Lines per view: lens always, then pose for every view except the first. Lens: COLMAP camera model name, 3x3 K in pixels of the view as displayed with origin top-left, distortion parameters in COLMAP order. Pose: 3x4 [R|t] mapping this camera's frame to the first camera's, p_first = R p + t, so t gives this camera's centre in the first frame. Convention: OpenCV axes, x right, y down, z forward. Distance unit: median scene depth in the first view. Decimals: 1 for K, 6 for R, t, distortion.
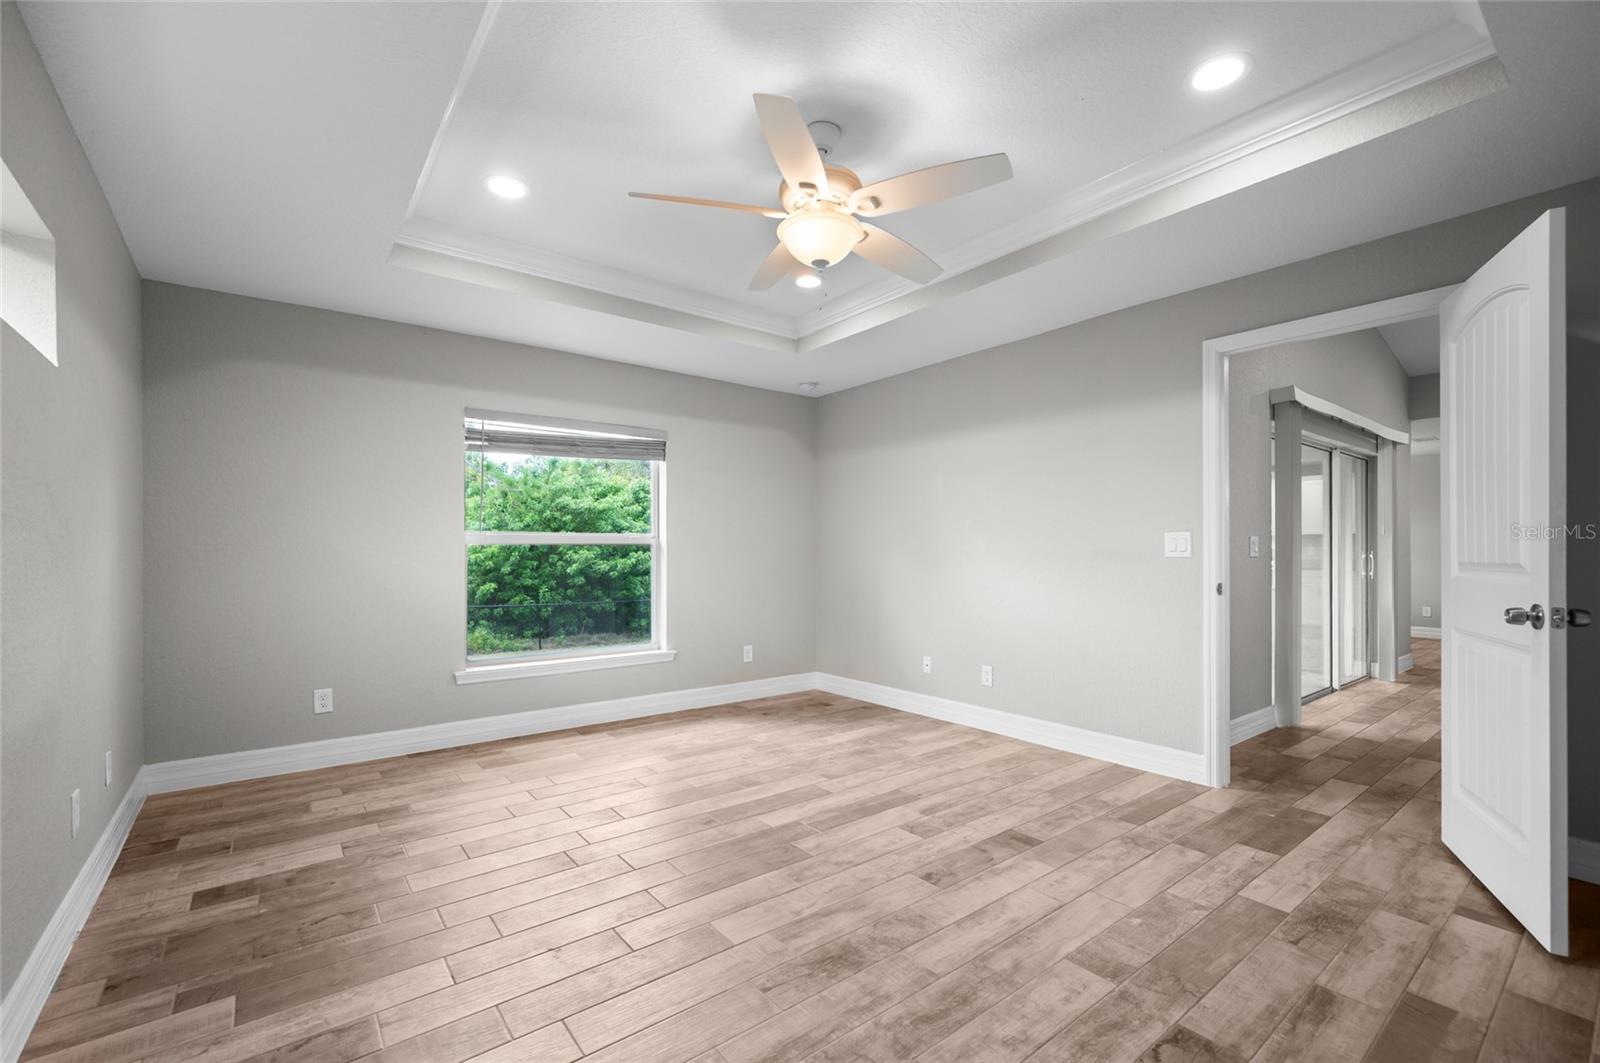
lens RADIAL K [[683.8, 0, 799.5], [0, 683.8, 544.4], [0, 0, 1]] dist [0.002460, 0.000112]
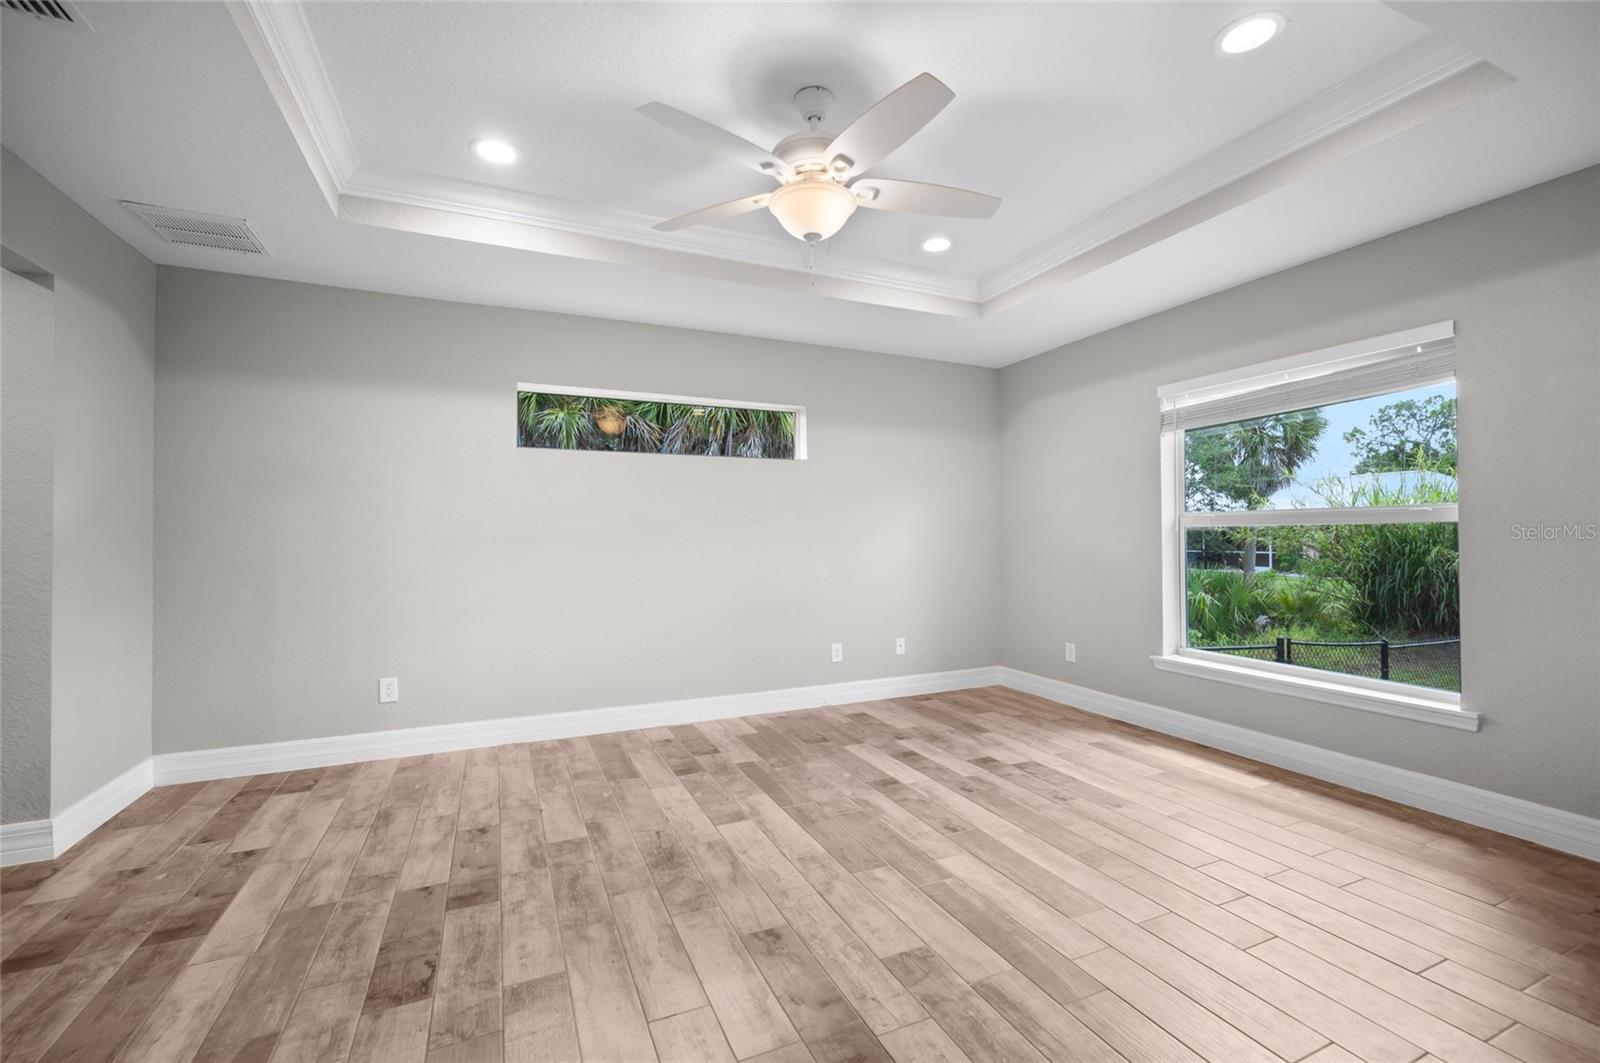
lens RADIAL K [[683.8, 0, 800.1], [0, 683.8, 532.5], [0, 0, 1]] dist [0.002460, 0.000112]
pose [[-0.244729, -0.001814, -0.969590, 1.139398], [0.014455, 0.999880, -0.005519, 0.010902], [0.969484, -0.015366, -0.244673, 1.446715]]
